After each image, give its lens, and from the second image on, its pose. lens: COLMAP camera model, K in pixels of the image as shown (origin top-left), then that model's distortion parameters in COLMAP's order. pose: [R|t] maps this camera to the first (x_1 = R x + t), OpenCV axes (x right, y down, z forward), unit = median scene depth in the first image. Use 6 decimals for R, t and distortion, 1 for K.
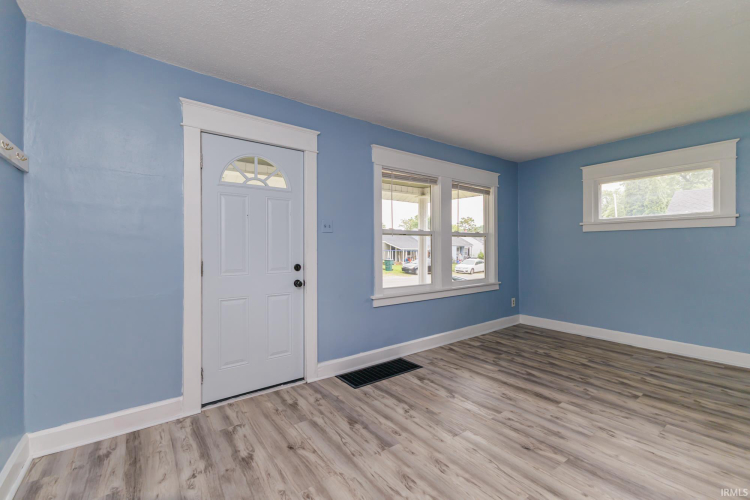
lens RADIAL K [[321.1, 0, 381.3], [0, 321.1, 258.0], [0, 0, 1]] dist [-0.010160, -0.001382]
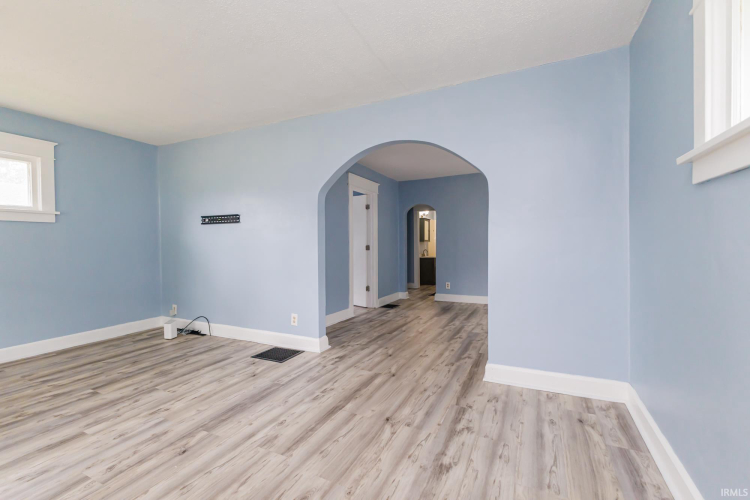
lens RADIAL K [[334.7, 0, 365.6], [0, 334.7, 233.4], [0, 0, 1]] dist [0.009714, 0.001999]
pose [[-0.441718, 0.032048, 0.896581, -0.530670], [0.038205, 0.999127, -0.016891, -0.001336], [-0.896340, 0.026793, -0.442557, 0.738465]]
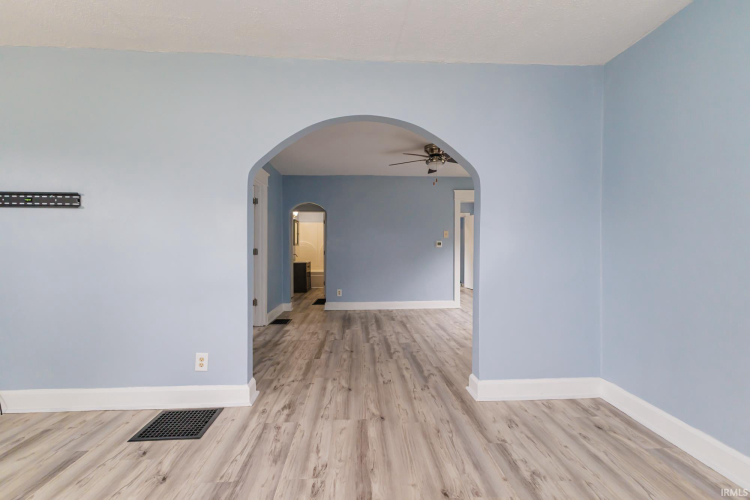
lens RADIAL K [[334.7, 0, 376.0], [0, 334.7, 241.4], [0, 0, 1]] dist [0.009714, 0.001999]
pose [[-0.830173, 0.007916, 0.557449, 0.006468], [0.015756, 0.999833, 0.009266, -0.006211], [-0.557283, 0.016476, -0.830159, 0.898764]]
